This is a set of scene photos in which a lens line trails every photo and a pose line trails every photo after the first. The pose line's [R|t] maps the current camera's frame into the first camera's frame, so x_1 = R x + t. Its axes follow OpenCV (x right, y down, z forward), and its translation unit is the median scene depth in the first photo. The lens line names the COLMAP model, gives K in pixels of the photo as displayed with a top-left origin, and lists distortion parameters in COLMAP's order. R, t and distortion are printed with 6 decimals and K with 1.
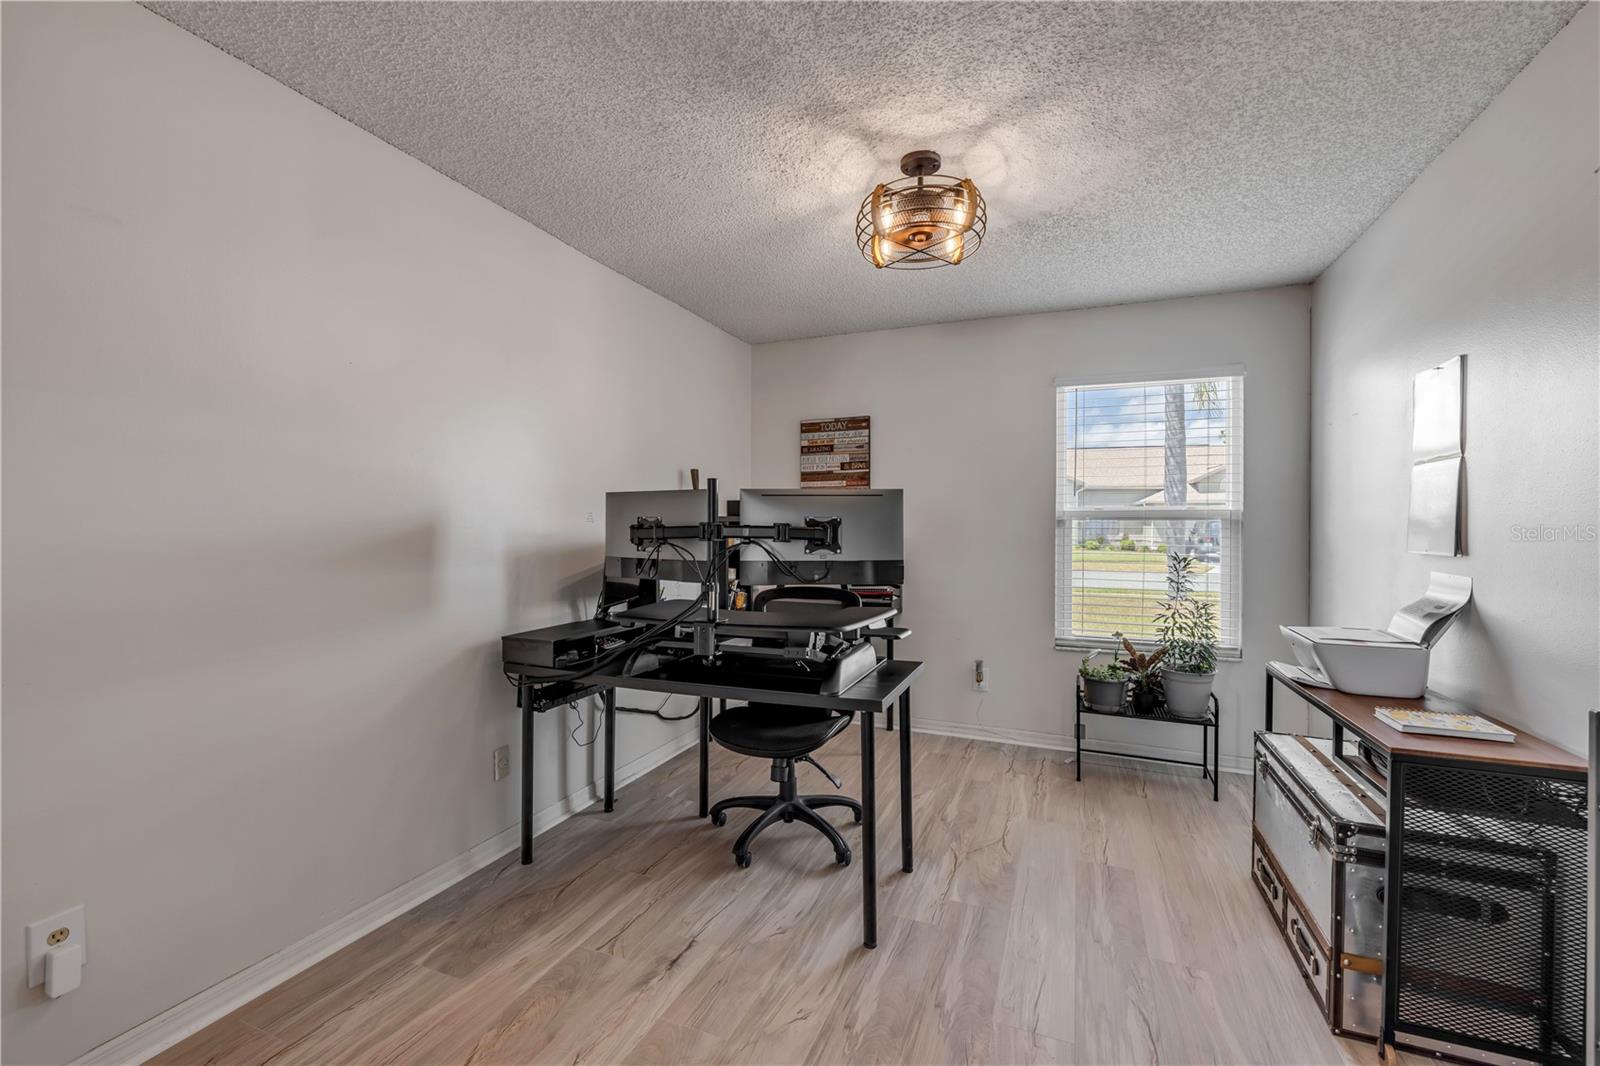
lens RADIAL K [[685.5, 0, 796.4], [0, 685.5, 531.0], [0, 0, 1]] dist [0.002003, 0.000280]
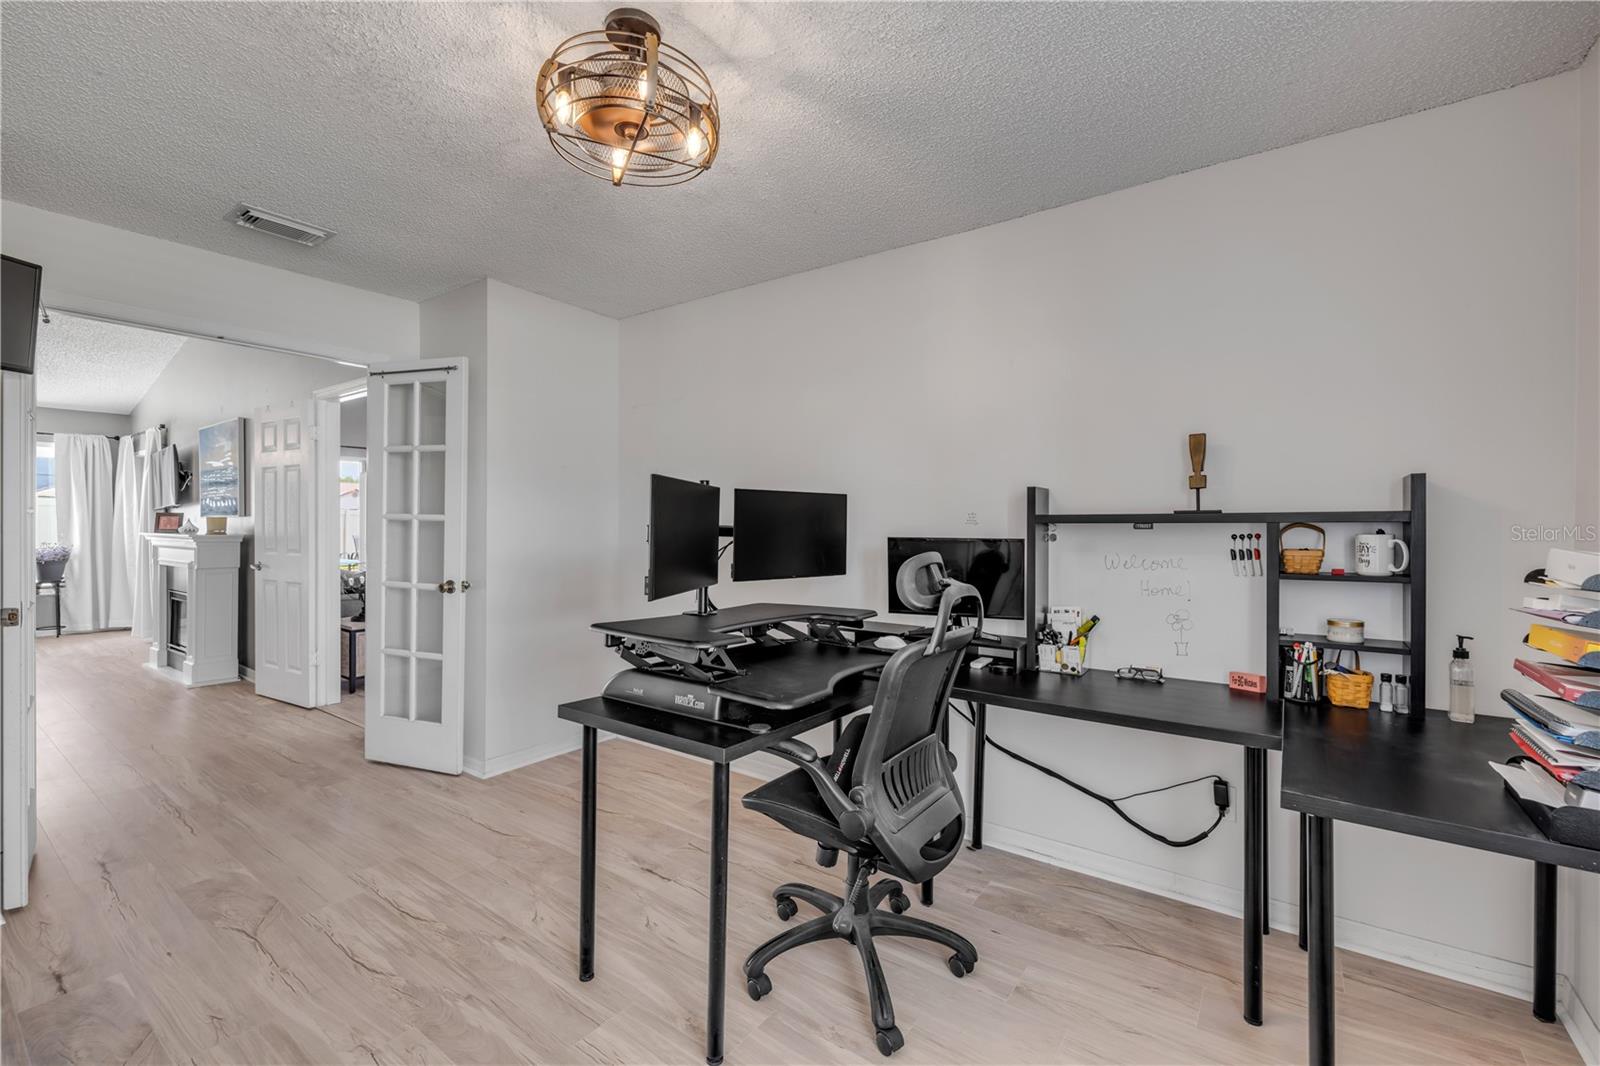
lens RADIAL K [[672.6, 0, 798.4], [0, 672.6, 536.0], [0, 0, 1]] dist [0.001659, 0.000149]
pose [[-0.248774, 0.004179, -0.968553, 1.026068], [-0.008623, 0.999942, 0.006529, -0.011175], [0.968523, 0.009976, -0.248723, 1.668361]]
